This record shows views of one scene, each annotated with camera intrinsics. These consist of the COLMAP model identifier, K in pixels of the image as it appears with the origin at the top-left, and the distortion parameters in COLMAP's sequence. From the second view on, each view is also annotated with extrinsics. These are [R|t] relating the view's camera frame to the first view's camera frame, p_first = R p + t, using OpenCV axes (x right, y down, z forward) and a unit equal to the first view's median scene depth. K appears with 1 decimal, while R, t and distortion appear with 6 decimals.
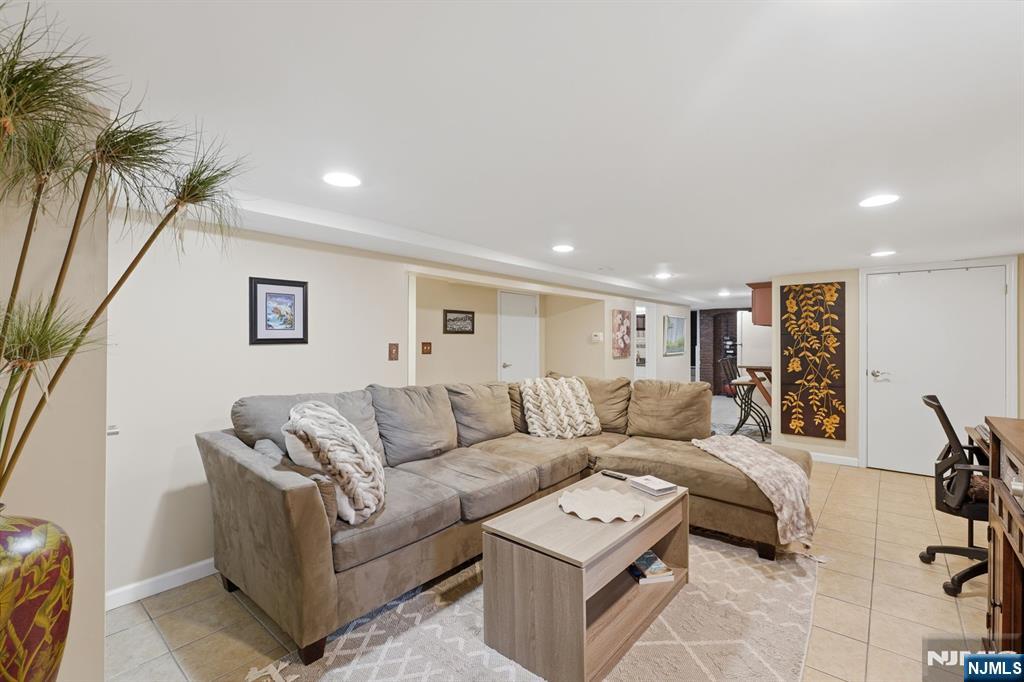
lens RADIAL K [[446.1, 0, 515.9], [0, 446.1, 343.5], [0, 0, 1]] dist [-0.001741, -0.000629]
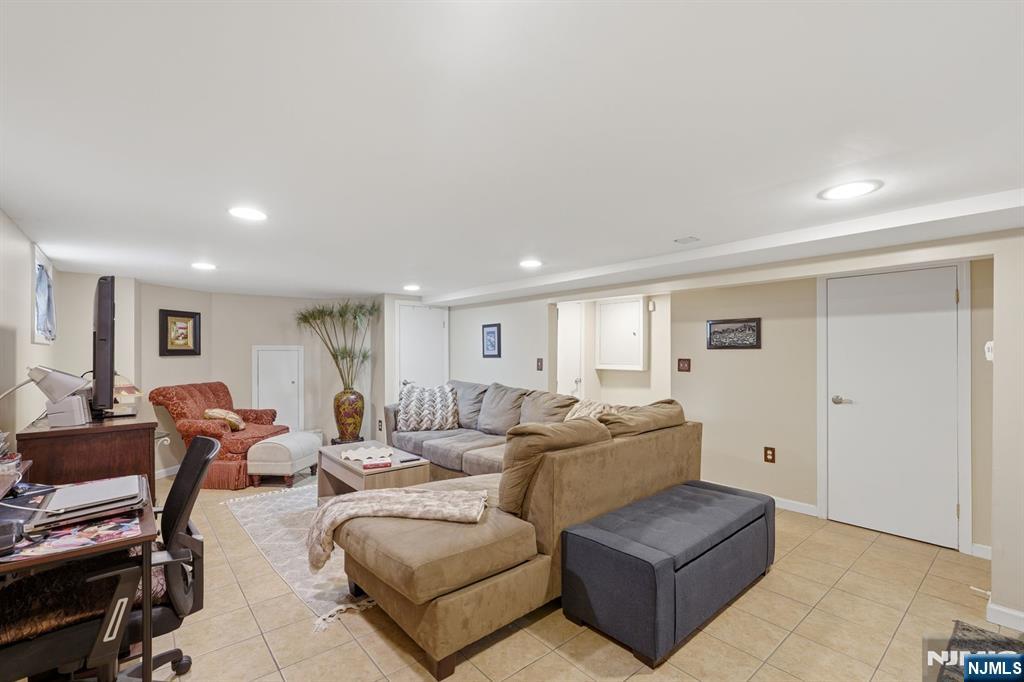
lens RADIAL K [[462.8, 0, 511.6], [0, 462.8, 348.3], [0, 0, 1]] dist [0.002431, 0.000514]
pose [[-0.158845, -0.007139, -0.987278, 0.819004], [-0.008039, 0.999950, -0.005937, -0.016318], [0.987271, 0.006993, -0.158894, 0.813925]]
